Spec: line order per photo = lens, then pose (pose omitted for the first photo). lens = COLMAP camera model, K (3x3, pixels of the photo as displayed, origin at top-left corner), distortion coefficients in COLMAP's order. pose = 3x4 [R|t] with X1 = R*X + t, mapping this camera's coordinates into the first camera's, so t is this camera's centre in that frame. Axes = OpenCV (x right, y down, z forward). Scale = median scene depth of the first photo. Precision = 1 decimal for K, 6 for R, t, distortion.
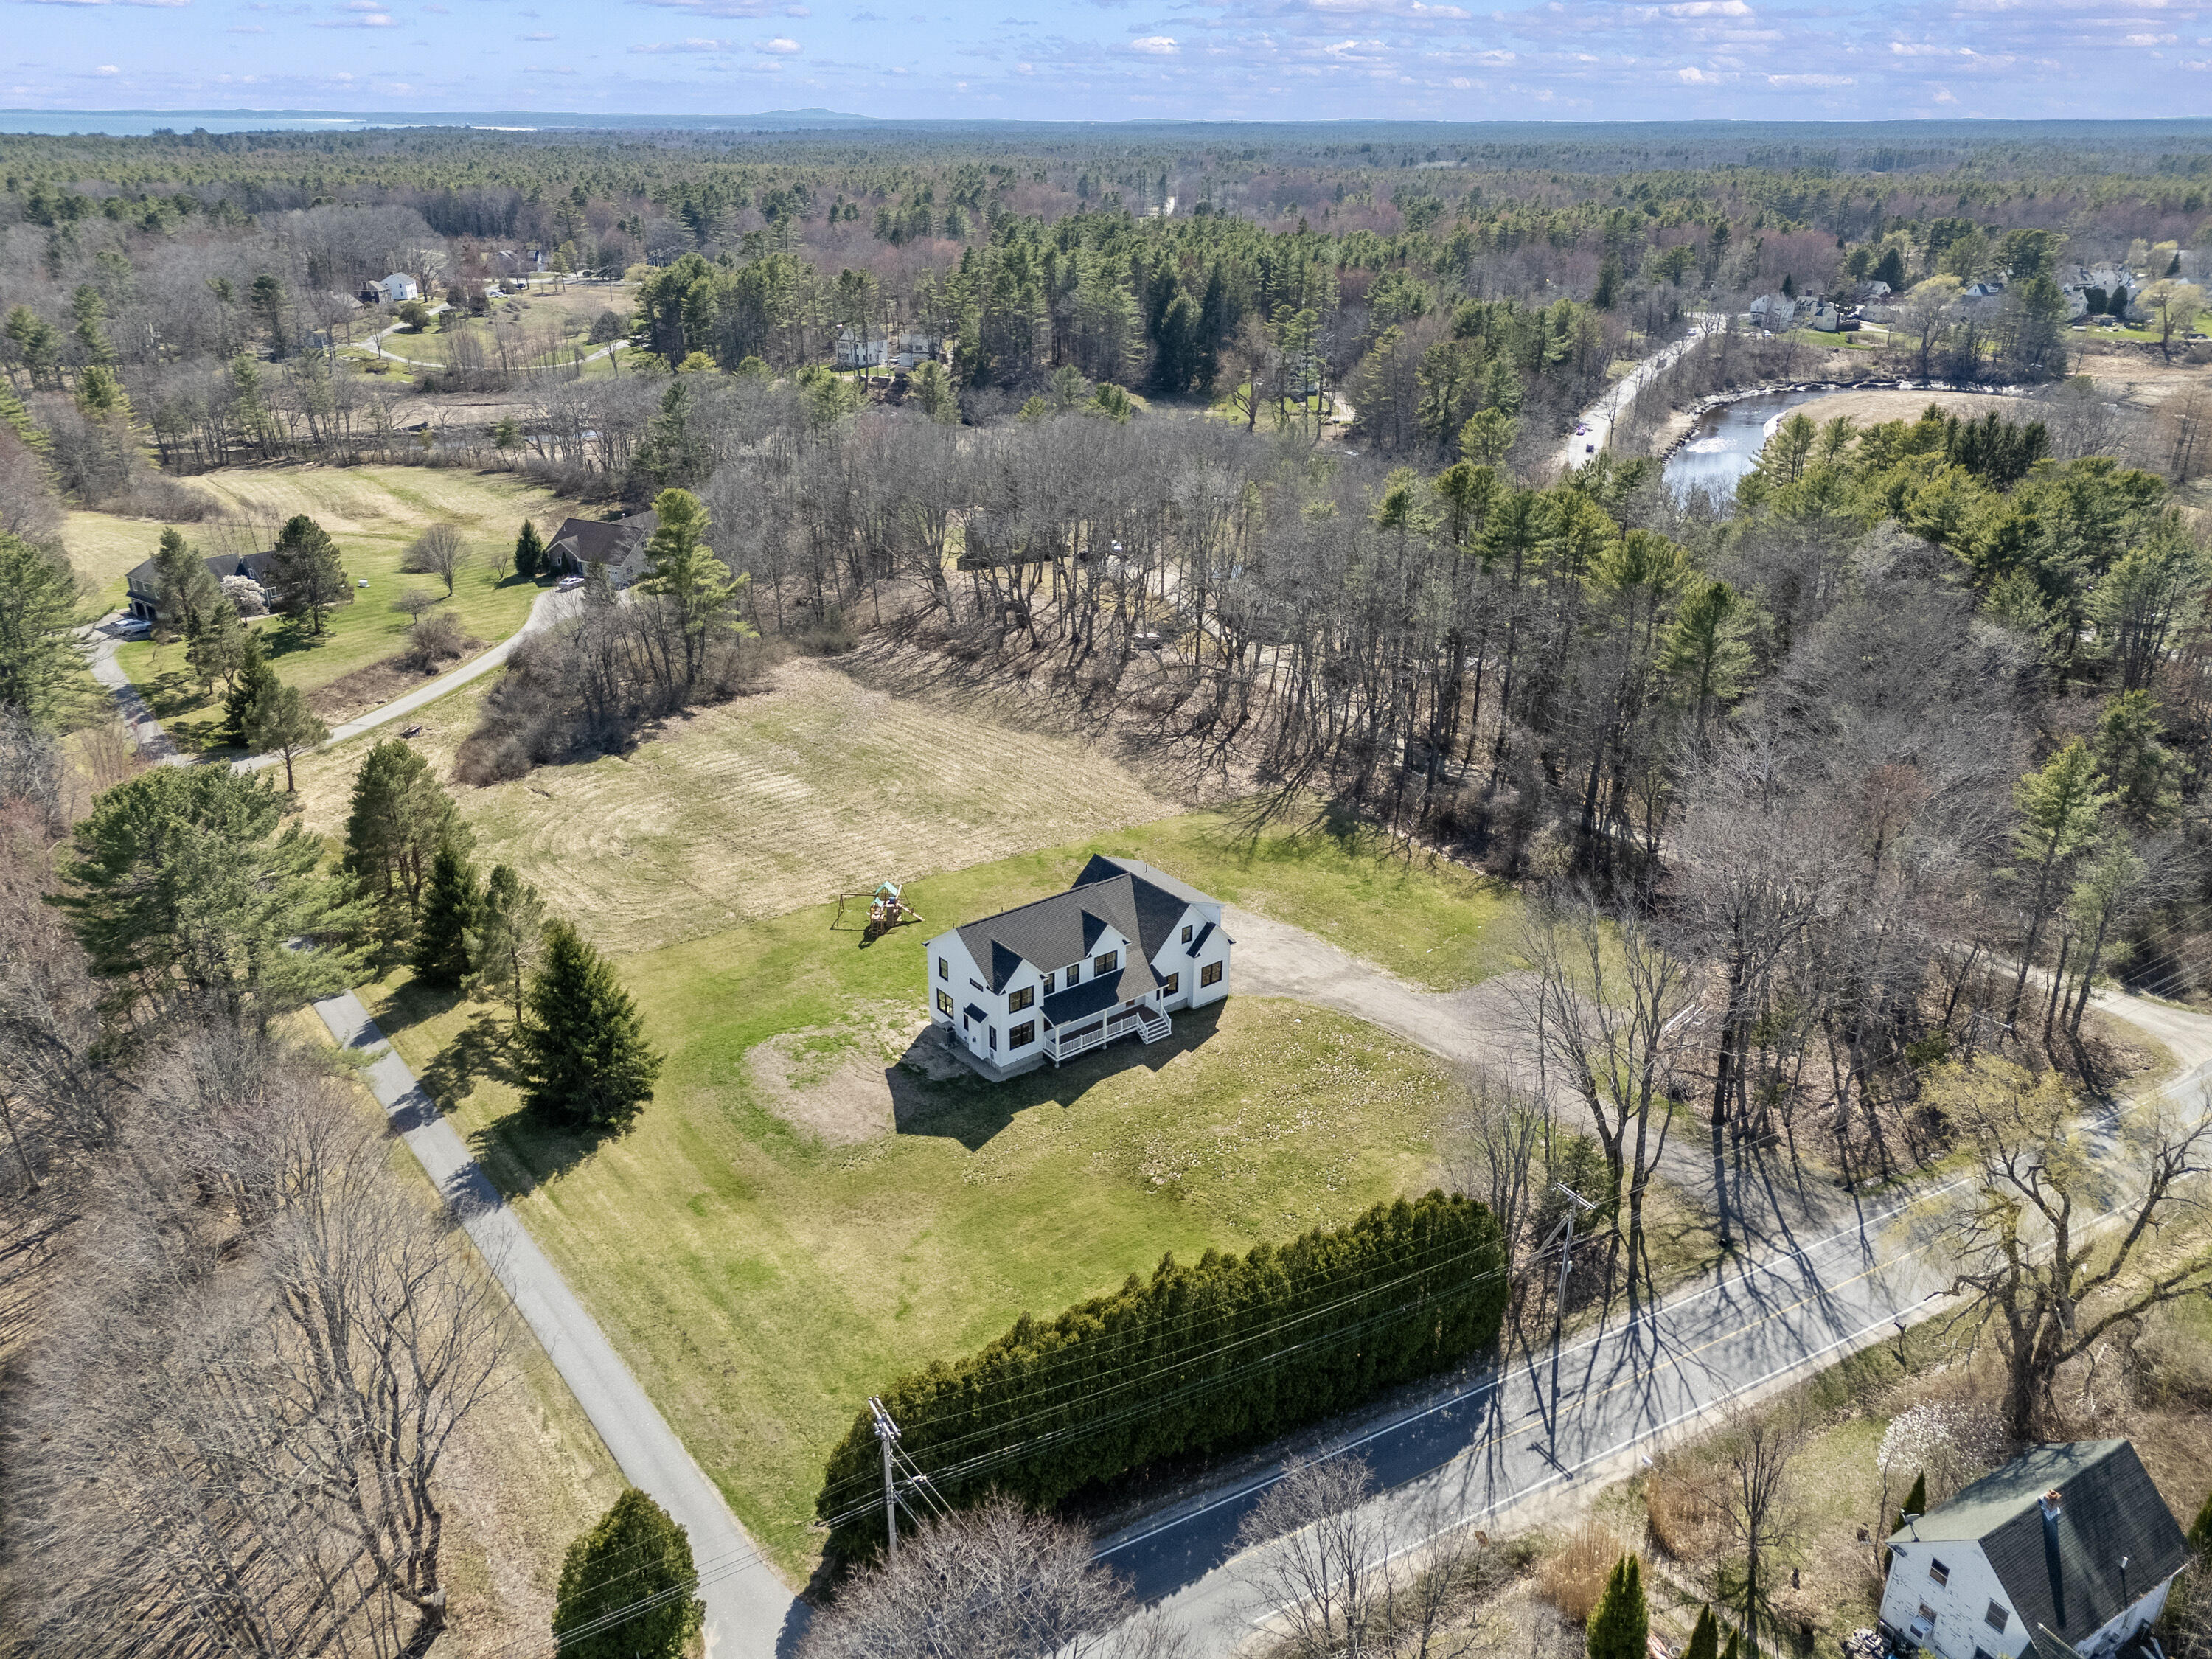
lens RADIAL K [[1636.8, 0, 1098.0], [0, 1636.8, 873.5], [0, 0, 1]] dist [0.059986, -0.041360]
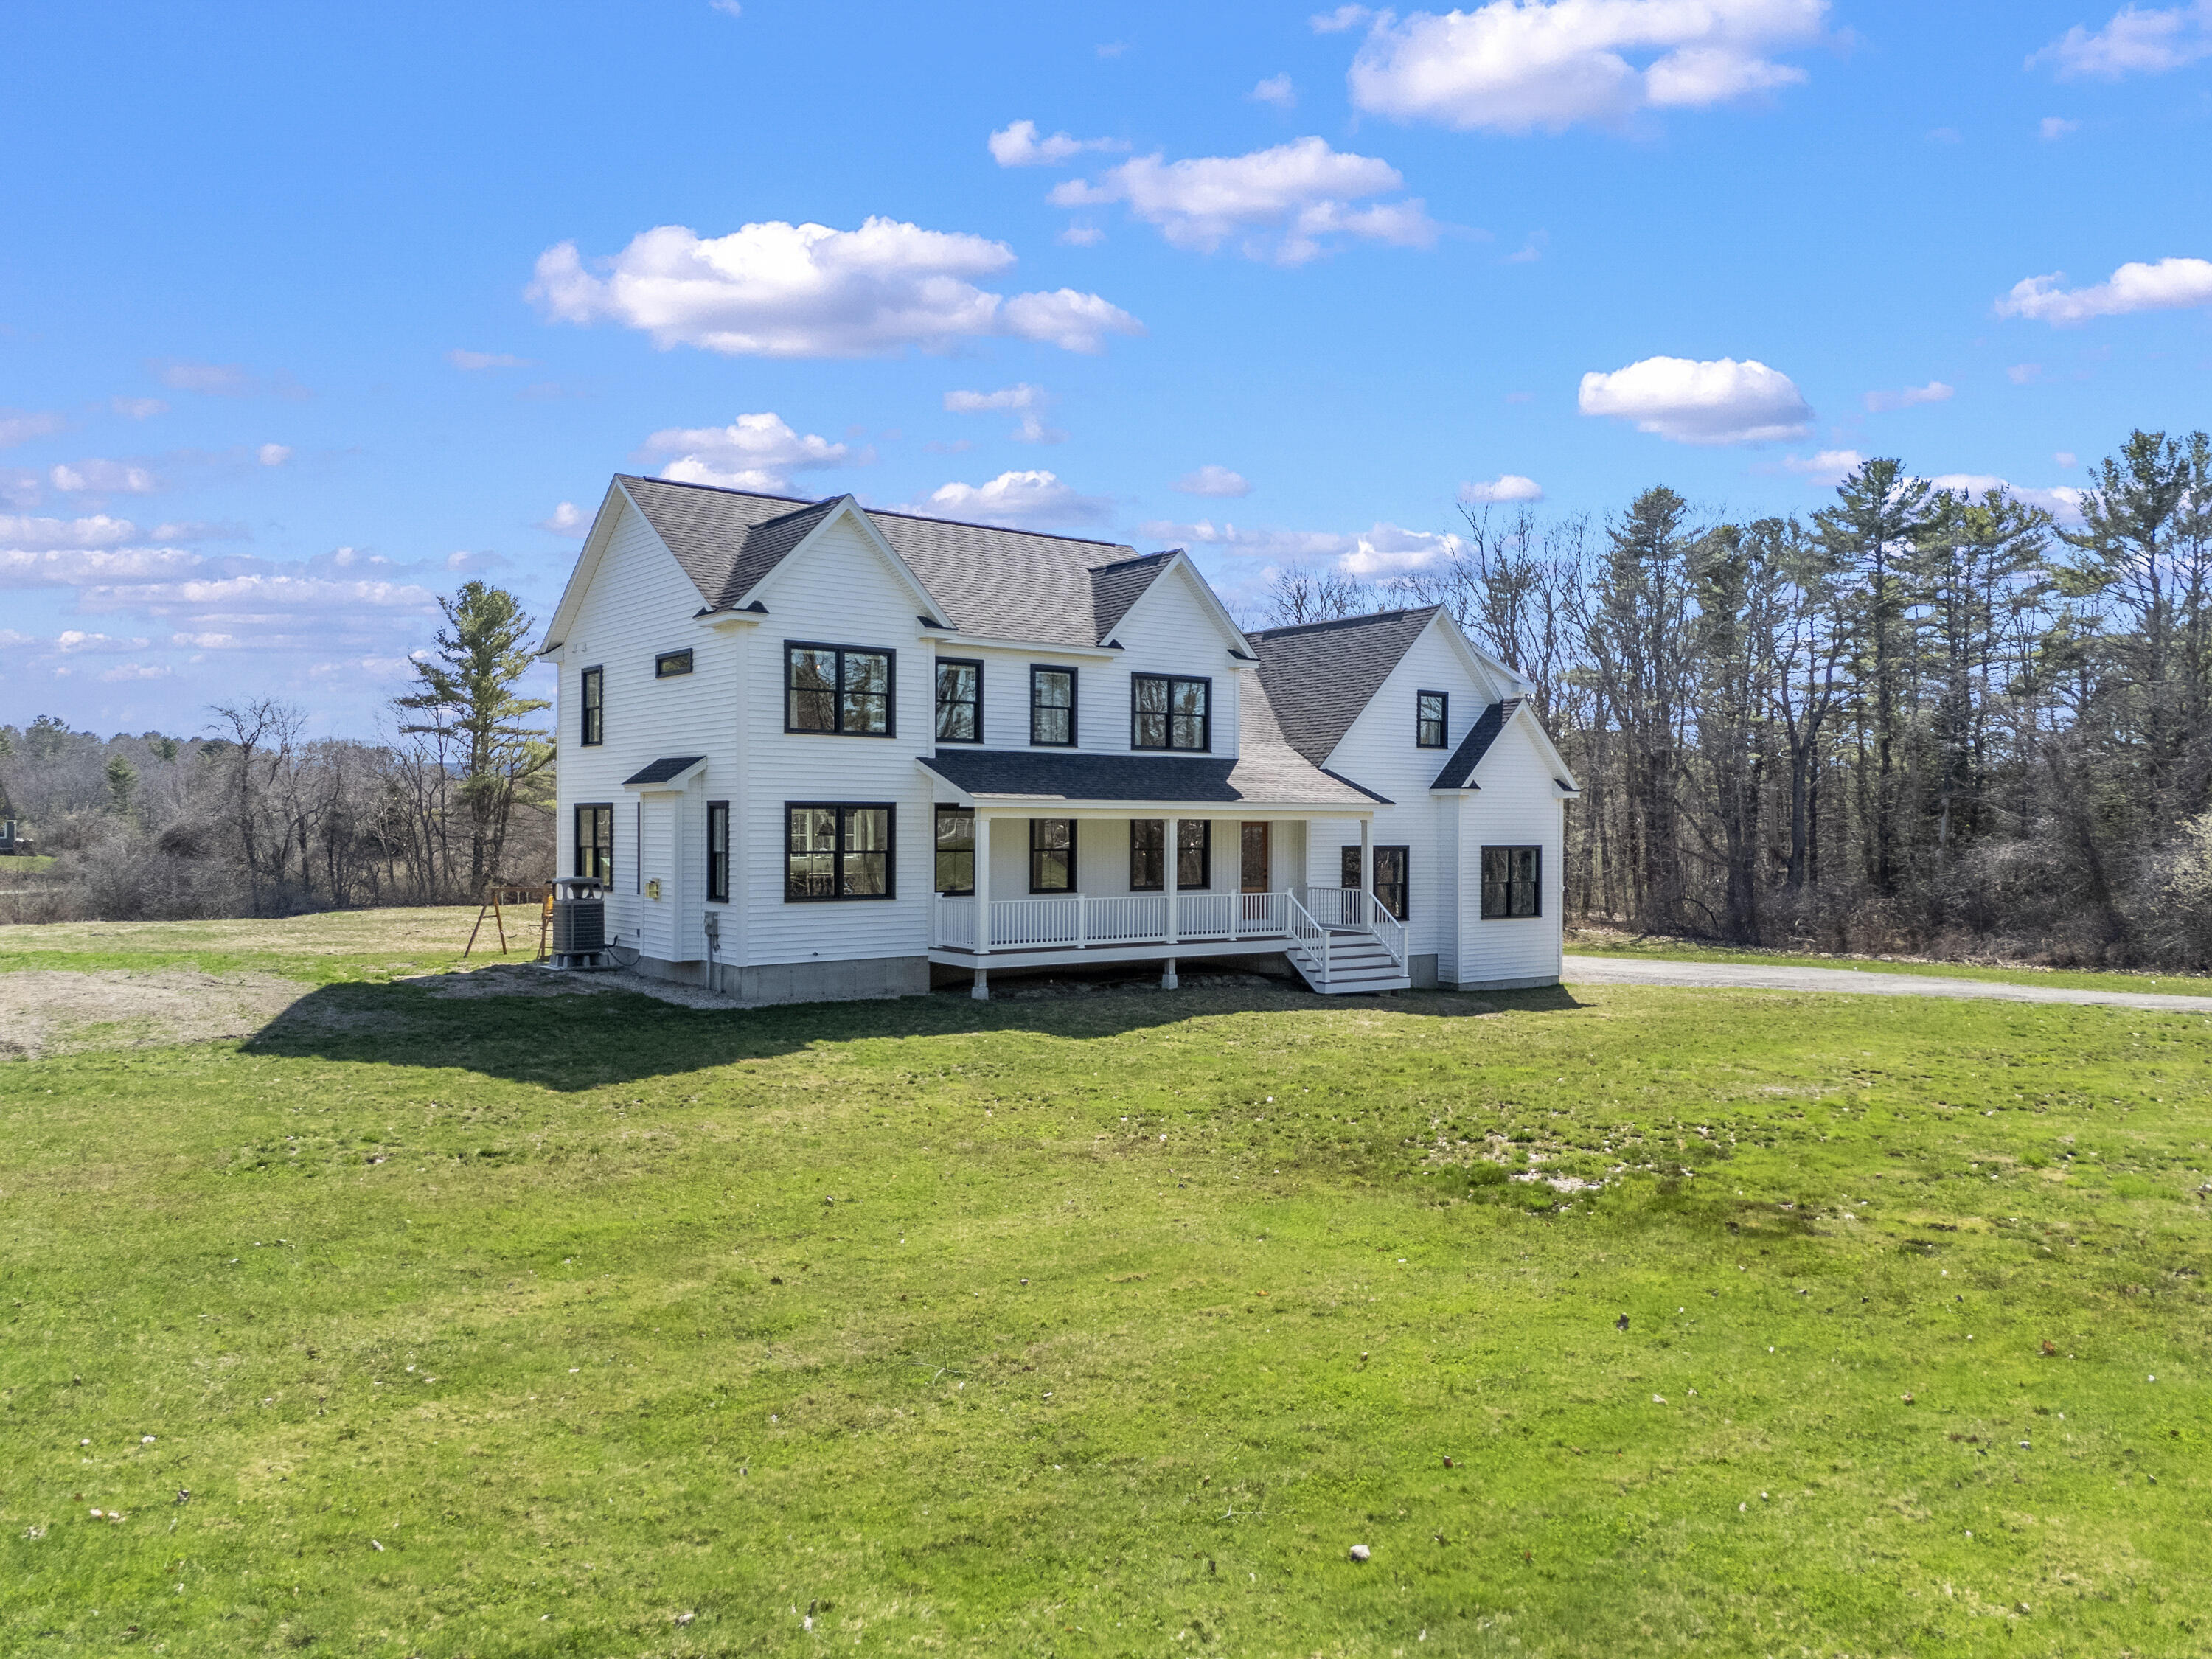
lens RADIAL K [[1636.8, 0, 1105.7], [0, 1636.8, 835.3], [0, 0, 1]] dist [0.059986, -0.041360]
pose [[0.999542, -0.006065, -0.029640, 0.001217], [-0.006921, 0.907887, -0.419157, 0.148396], [0.029452, 0.419170, 0.907430, 0.572329]]
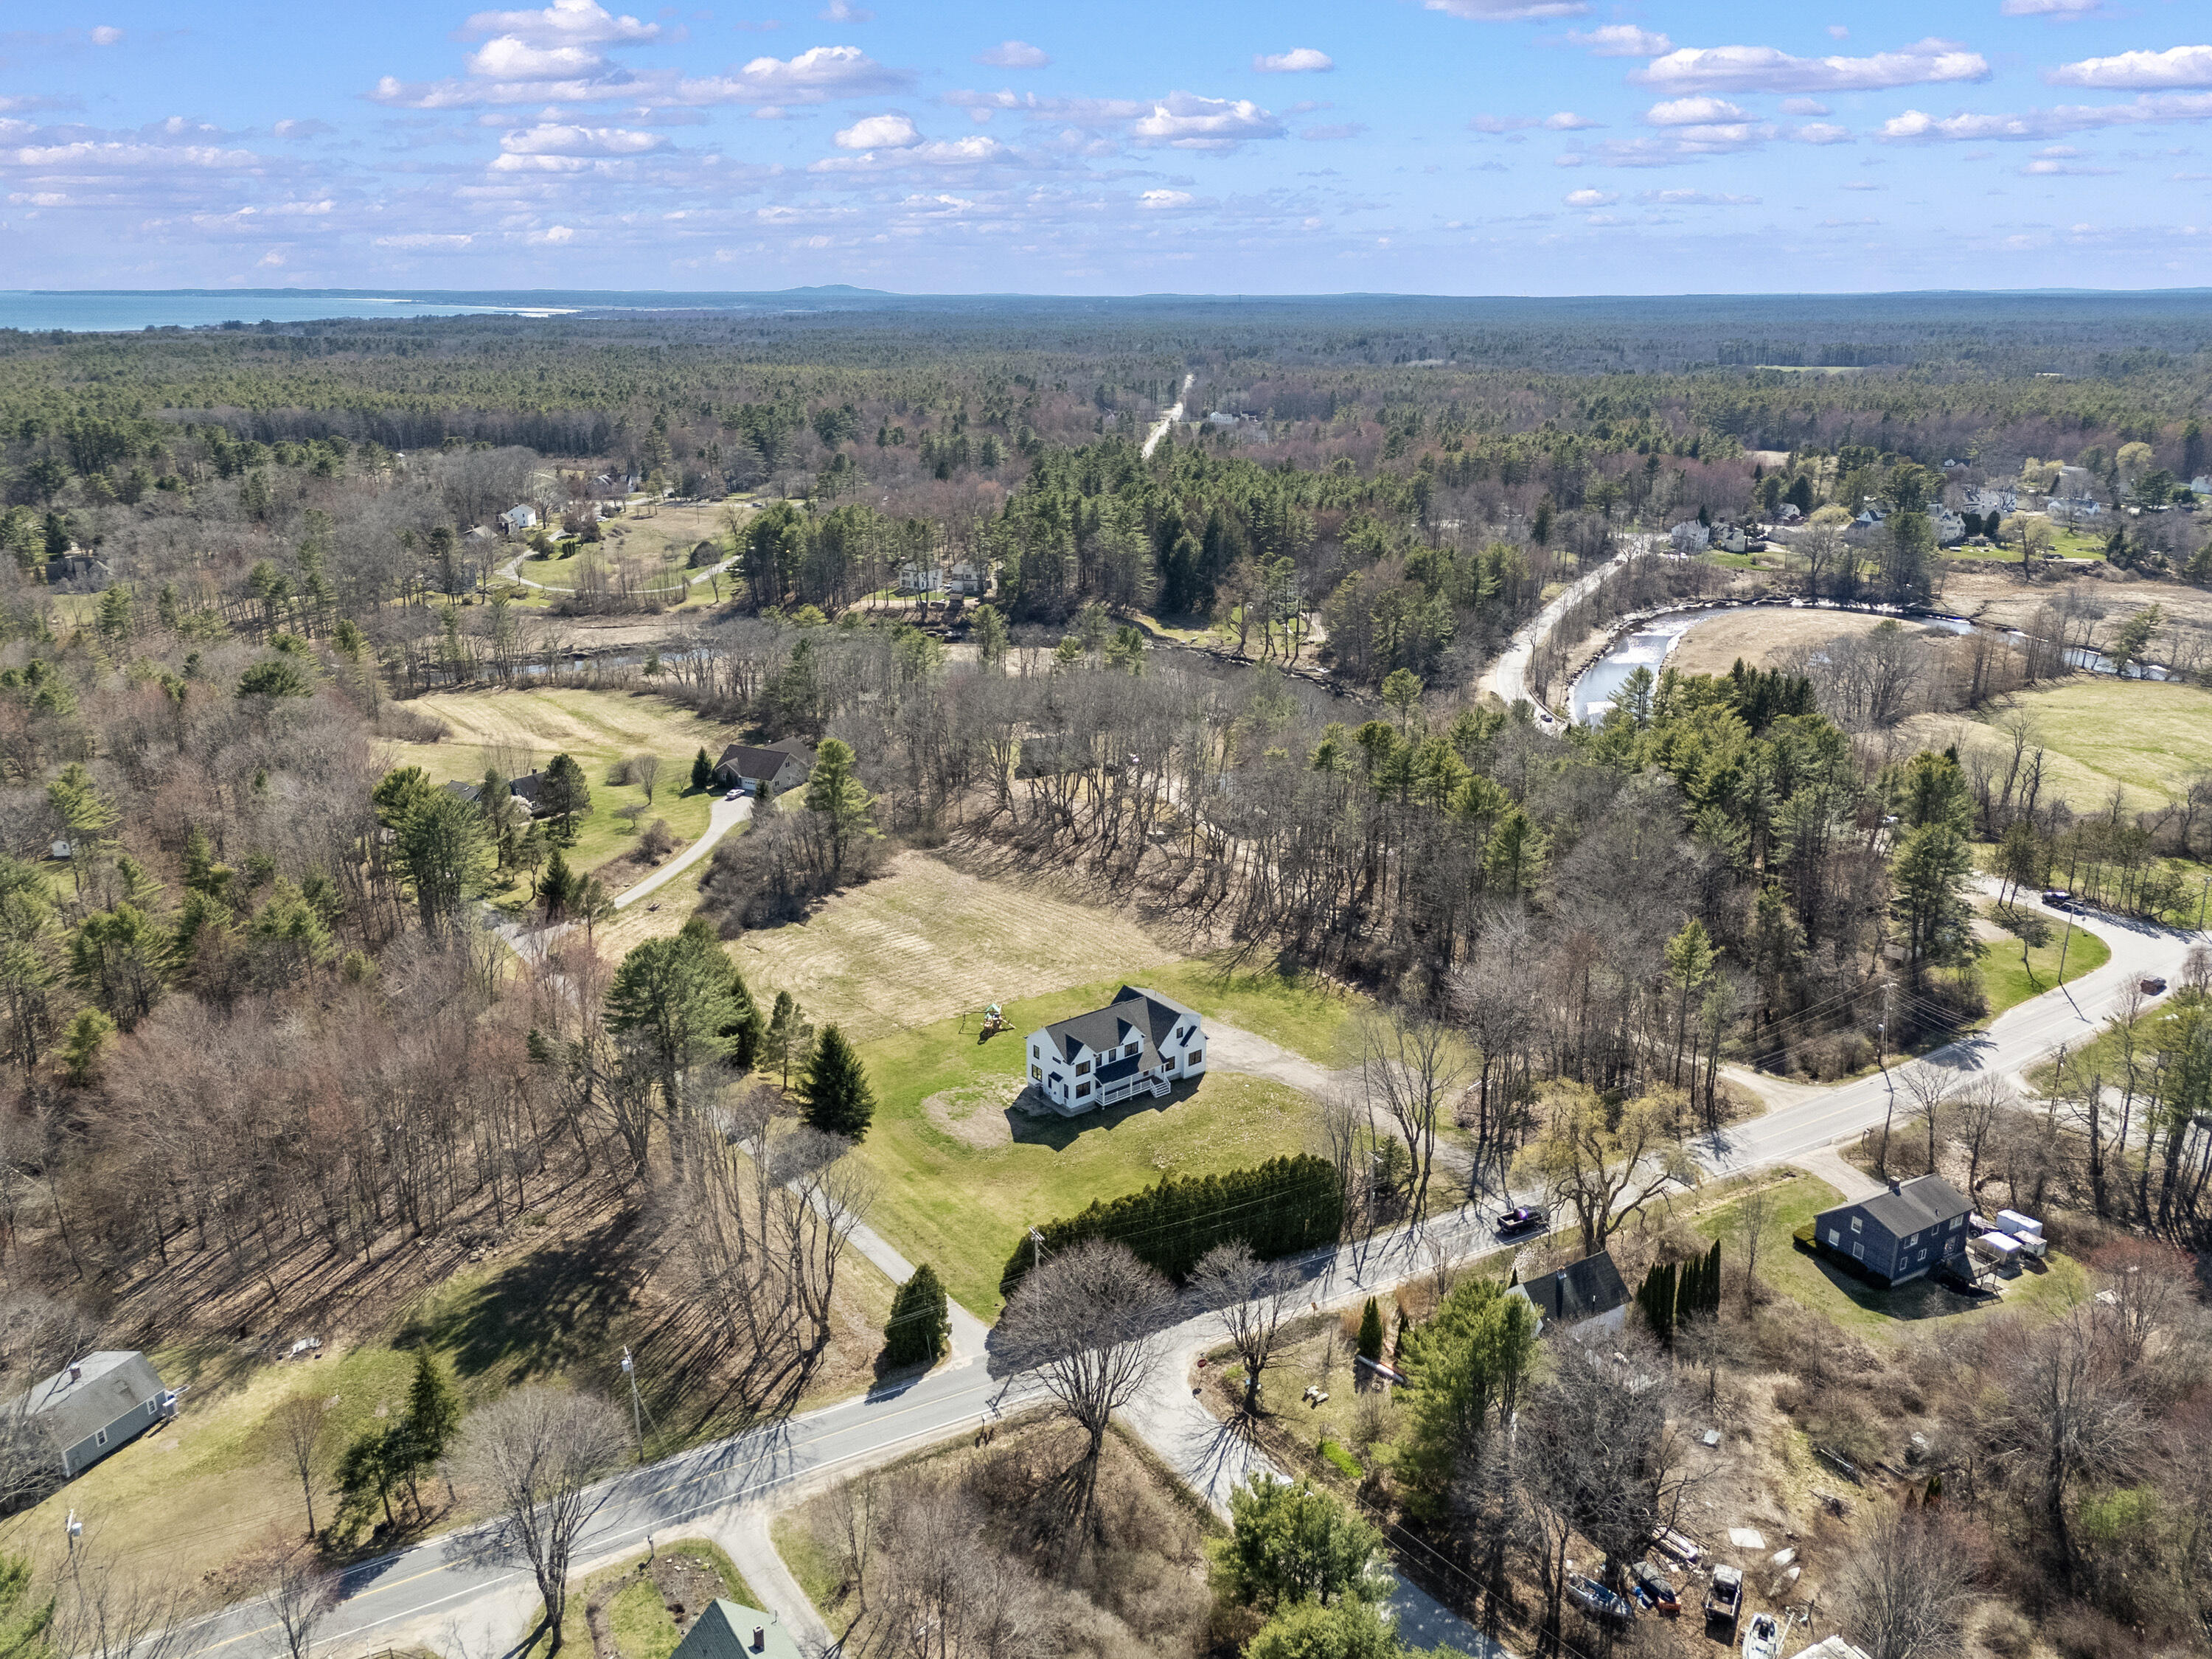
lens RADIAL K [[1636.8, 0, 1103.5], [0, 1636.8, 834.2], [0, 0, 1]] dist [0.059986, -0.041360]
pose [[0.999986, -0.000876, -0.005256, -0.011554], [0.000266, 0.993361, -0.115040, 0.022164], [0.005322, 0.115037, 0.993347, -0.546120]]
